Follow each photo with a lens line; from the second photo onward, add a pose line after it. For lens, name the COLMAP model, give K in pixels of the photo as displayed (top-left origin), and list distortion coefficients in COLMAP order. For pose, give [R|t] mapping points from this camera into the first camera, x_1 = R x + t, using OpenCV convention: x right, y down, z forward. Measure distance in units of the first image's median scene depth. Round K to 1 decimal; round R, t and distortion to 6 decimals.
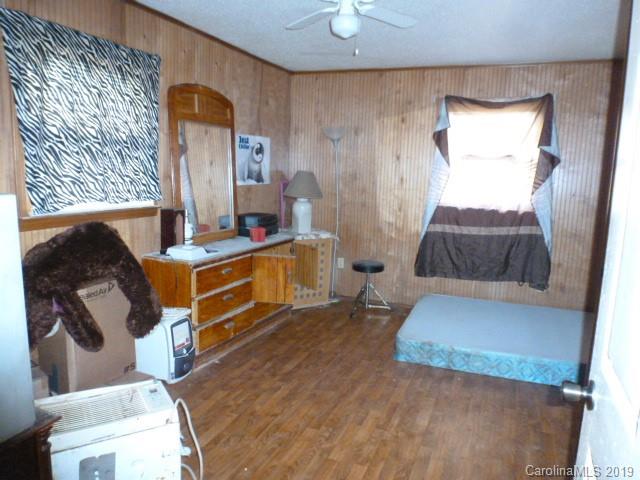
lens RADIAL K [[464.5, 0, 320.0], [0, 464.5, 240.0], [0, 0, 1]] dist [0.000074, -0.000077]
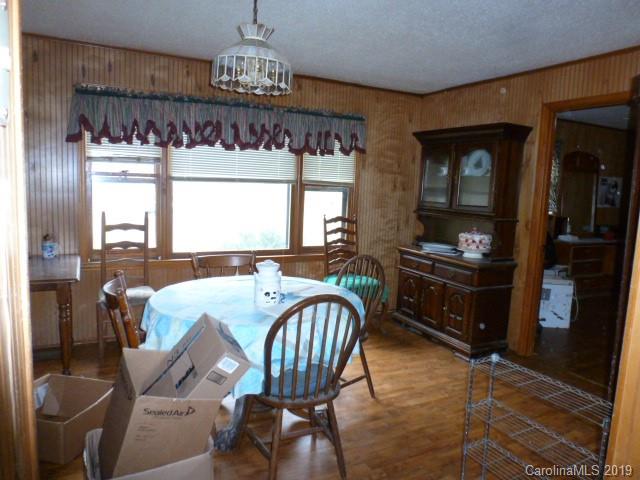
lens RADIAL K [[464.5, 0, 320.0], [0, 464.5, 240.0], [0, 0, 1]] dist [0.000074, -0.000077]
pose [[0.778281, 0.077721, -0.623088, 0.099420], [-0.110790, 0.993739, -0.014430, 0.138449], [0.618065, 0.080262, 0.782019, -0.942419]]
